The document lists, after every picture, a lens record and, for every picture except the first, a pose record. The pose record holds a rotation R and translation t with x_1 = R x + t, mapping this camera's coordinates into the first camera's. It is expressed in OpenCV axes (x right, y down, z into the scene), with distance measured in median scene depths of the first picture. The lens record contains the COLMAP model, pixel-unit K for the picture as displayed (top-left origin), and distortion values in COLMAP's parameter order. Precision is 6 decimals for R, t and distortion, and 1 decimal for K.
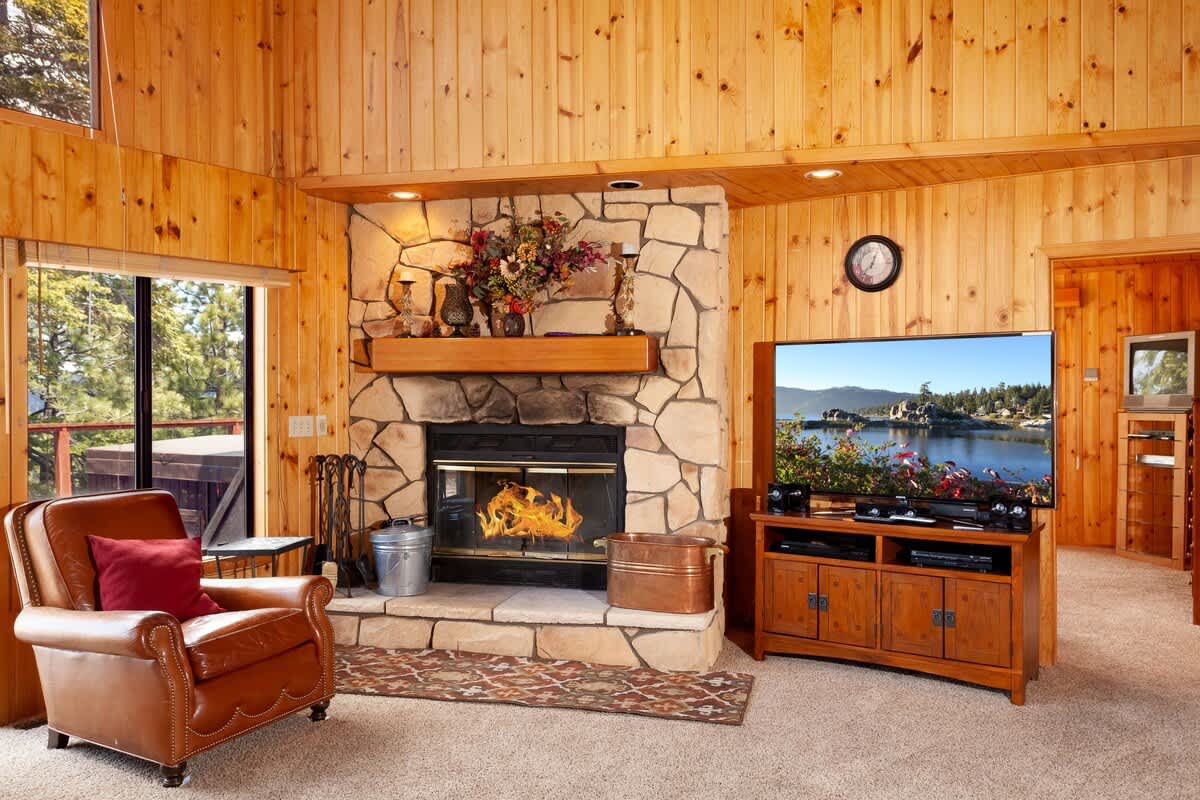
lens RADIAL K [[933.5, 0, 597.8], [0, 933.5, 398.5], [0, 0, 1]] dist [0.002559, 0.005477]
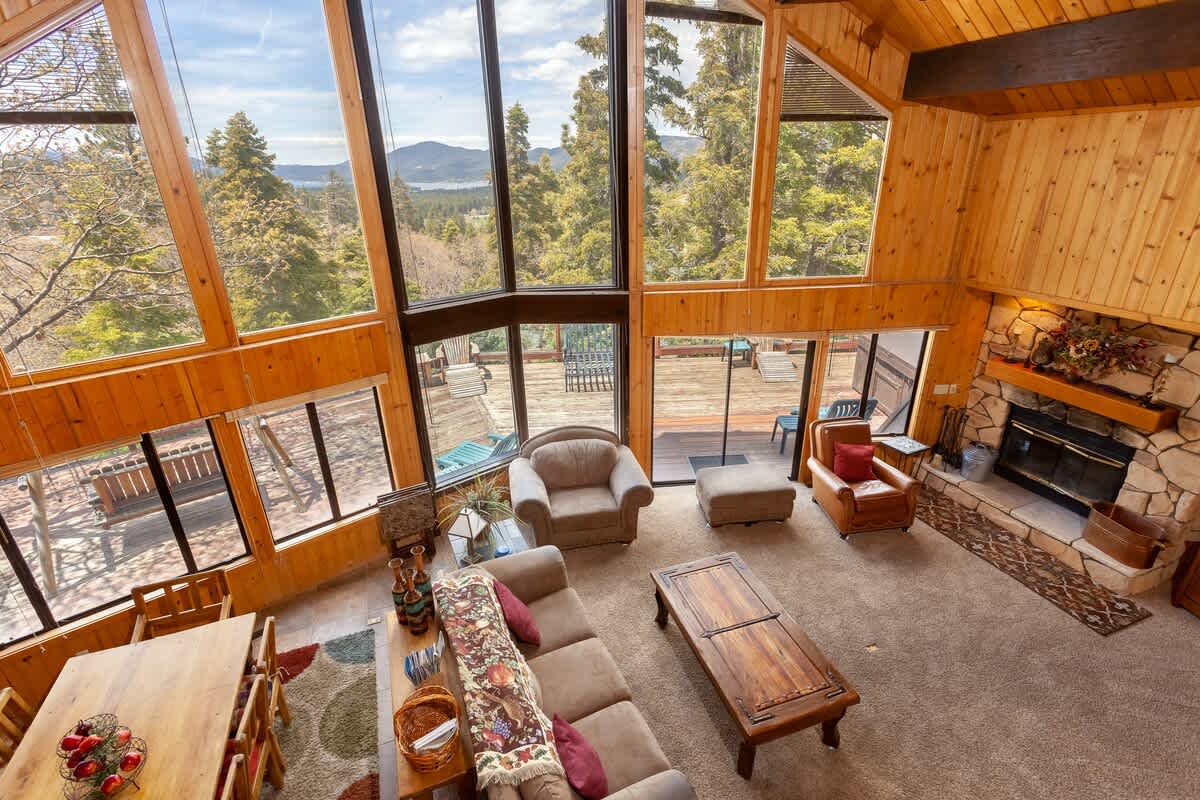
lens RADIAL K [[563.5, 0, 598.8], [0, 563.5, 395.6], [0, 0, 1]] dist [0.003204, -0.000444]
pose [[0.570249, 0.310397, -0.760572, 0.229191], [0.024171, 0.919124, 0.393226, -0.499433], [0.821116, -0.242621, 0.516627, -0.325830]]
